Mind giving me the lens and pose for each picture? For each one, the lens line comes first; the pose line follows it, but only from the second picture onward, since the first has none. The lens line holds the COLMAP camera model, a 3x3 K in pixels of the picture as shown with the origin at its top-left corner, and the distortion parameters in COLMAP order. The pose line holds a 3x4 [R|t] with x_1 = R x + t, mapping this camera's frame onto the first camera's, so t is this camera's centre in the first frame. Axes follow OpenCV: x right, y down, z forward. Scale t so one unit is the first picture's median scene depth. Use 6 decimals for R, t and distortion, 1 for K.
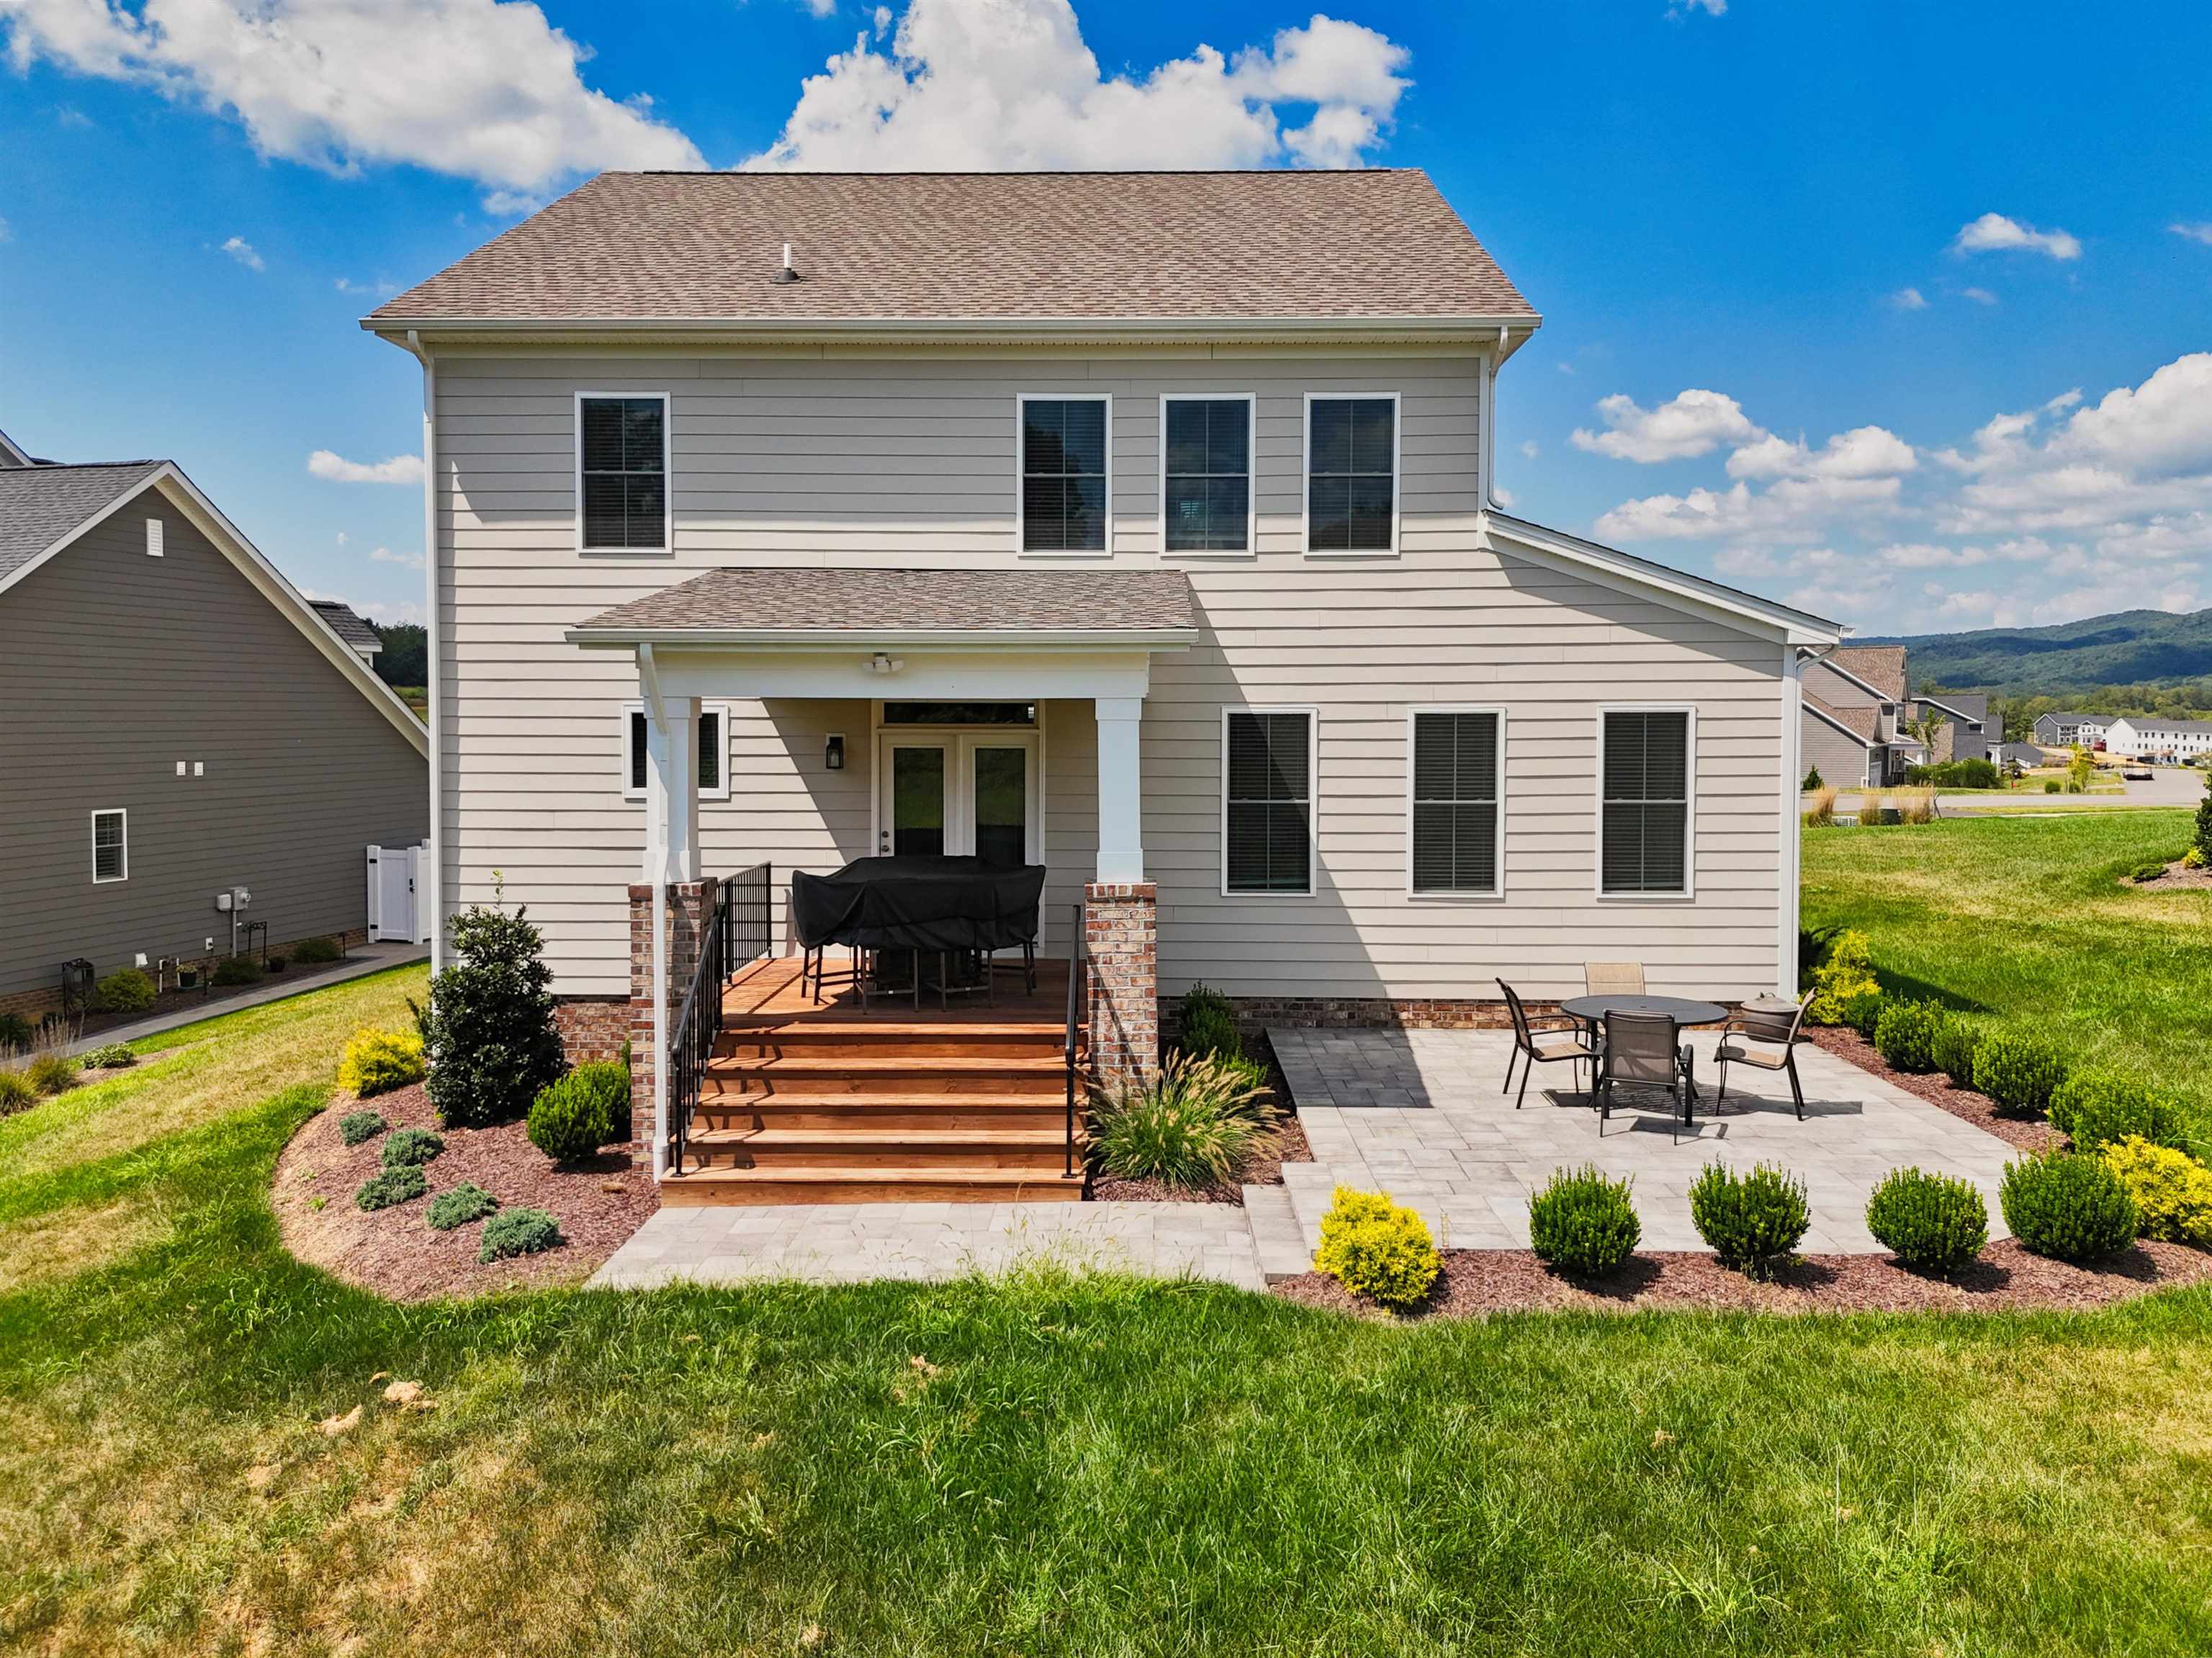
lens RADIAL K [[1666.6, 0, 1105.5], [0, 1666.6, 772.4], [0, 0, 1]] dist [0.070772, -0.082104]
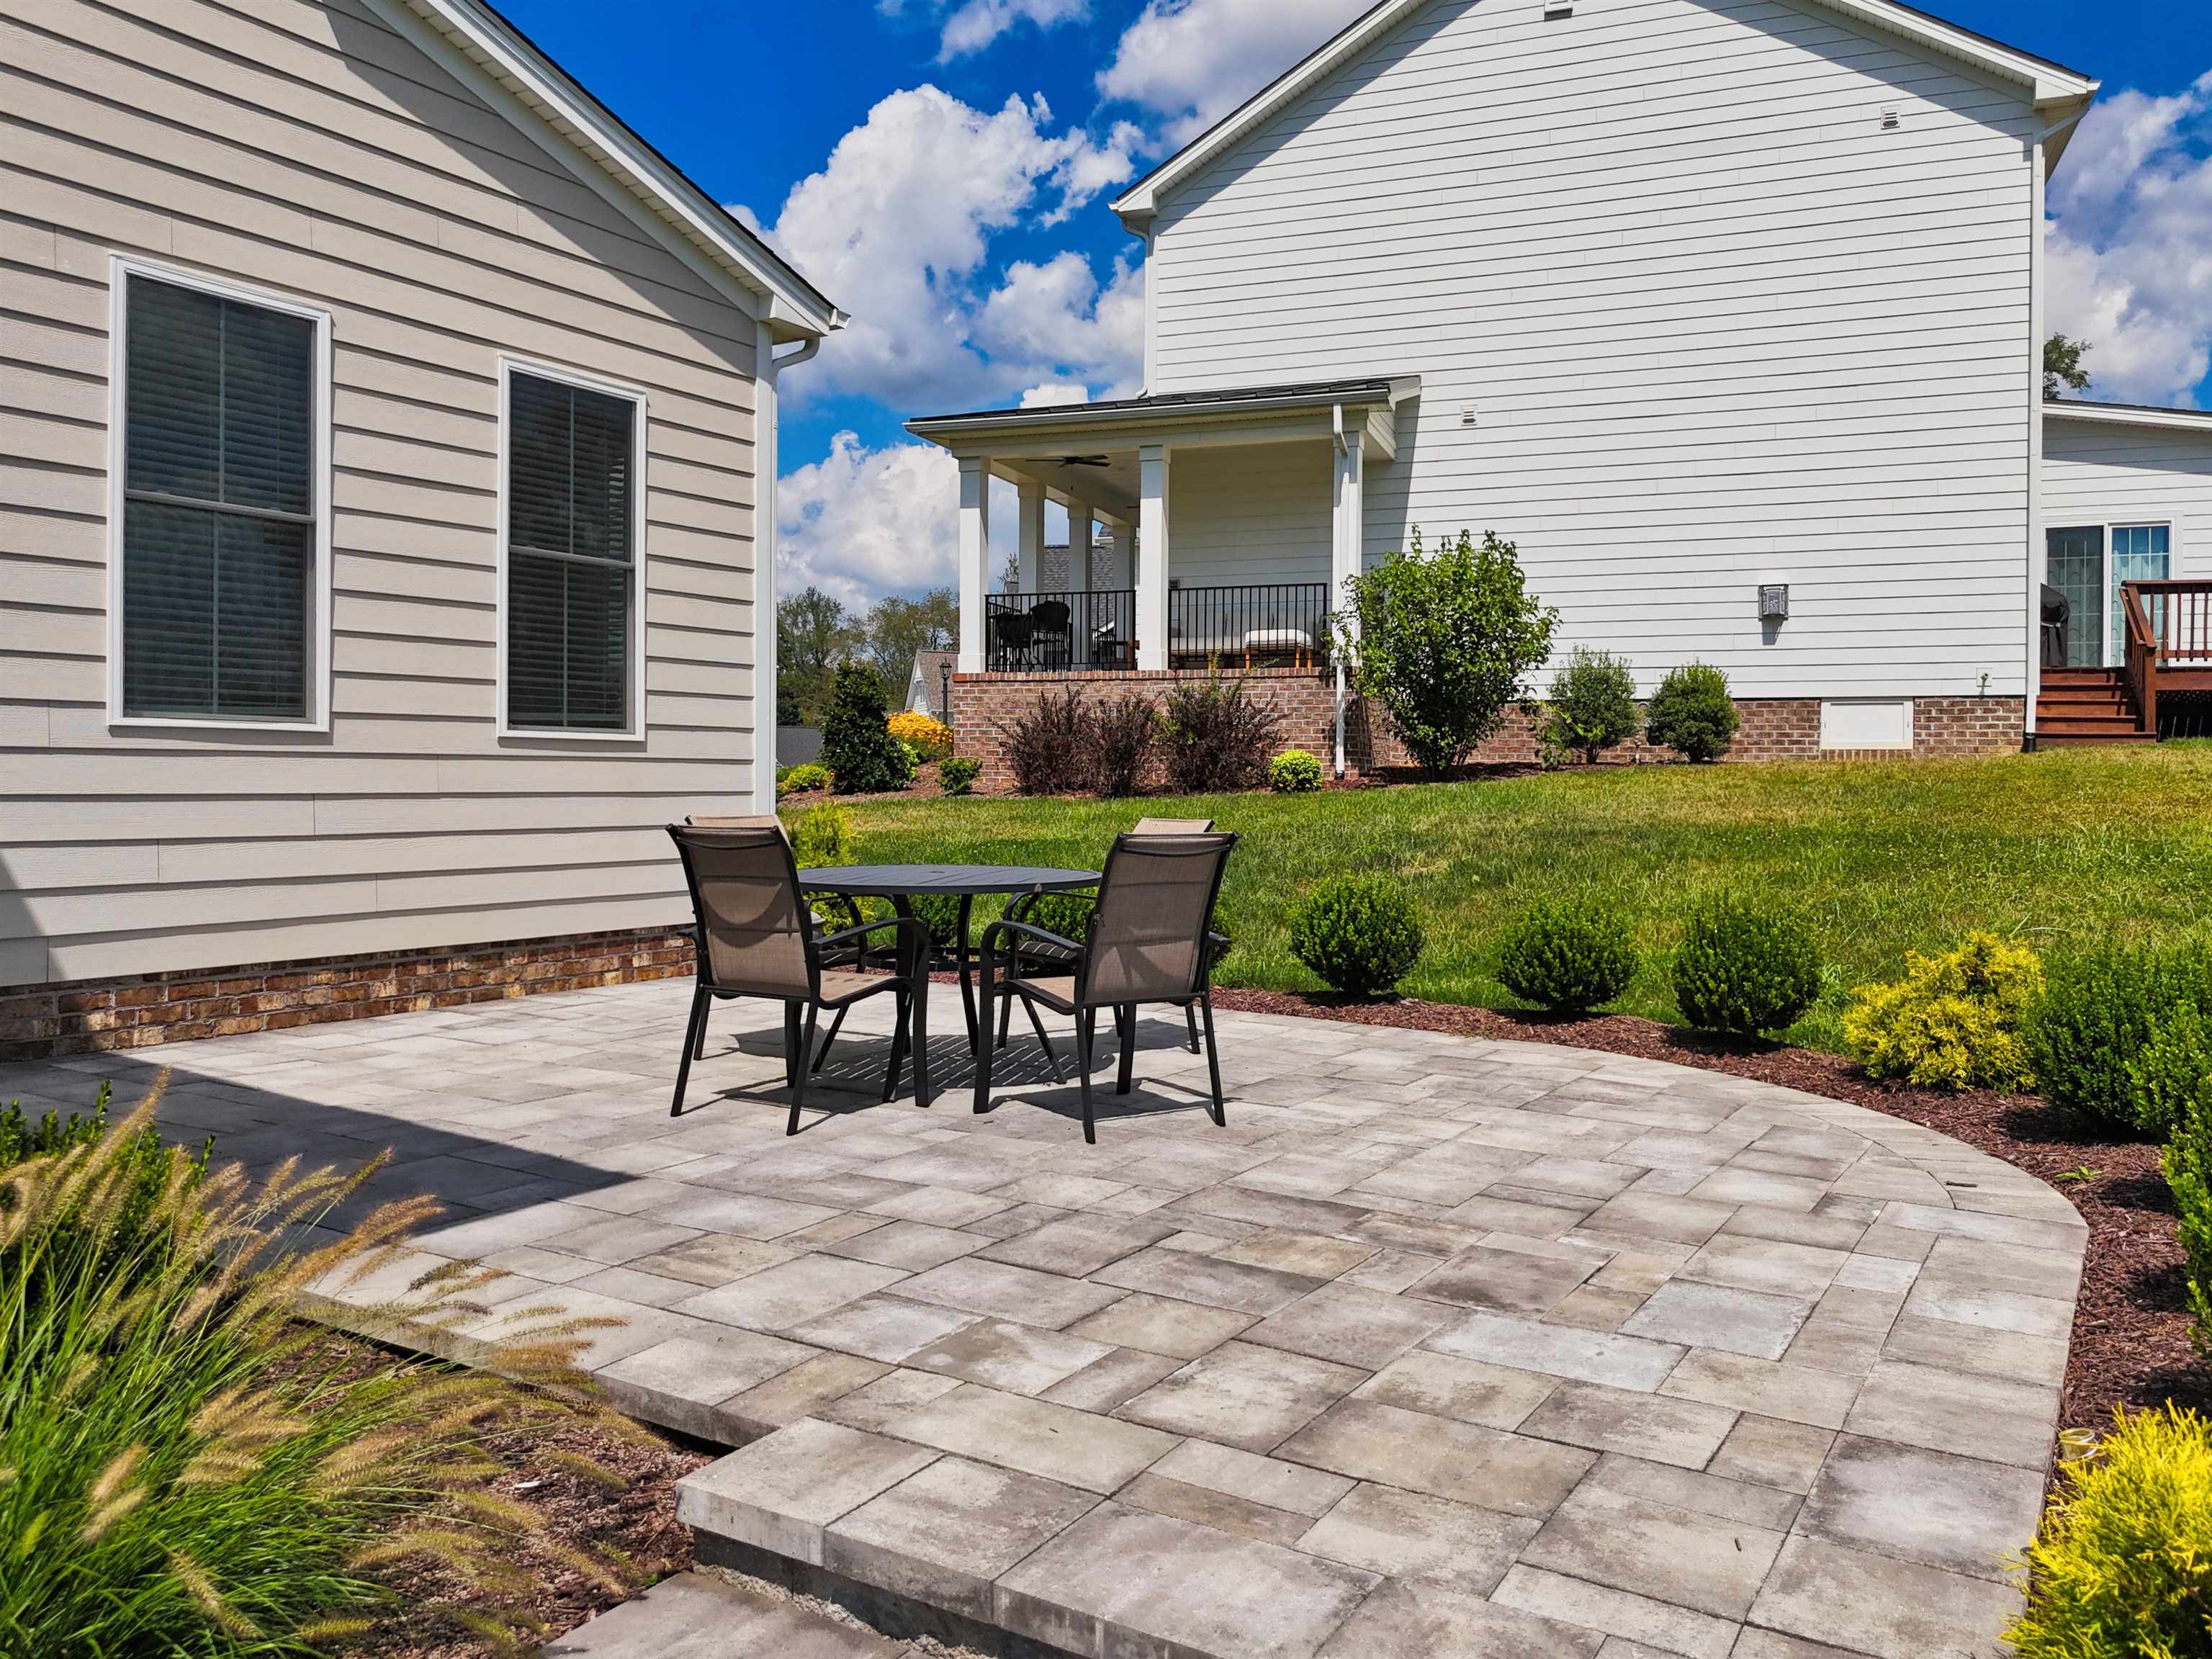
lens RADIAL K [[1666.7, 0, 1105.5], [0, 1666.7, 772.9], [0, 0, 1]] dist [0.070772, -0.082104]
pose [[0.510413, 0.008404, 0.859888, -0.047561], [0.022820, 0.999468, -0.023313, 0.101668], [-0.859627, 0.031522, 0.509950, 0.587537]]
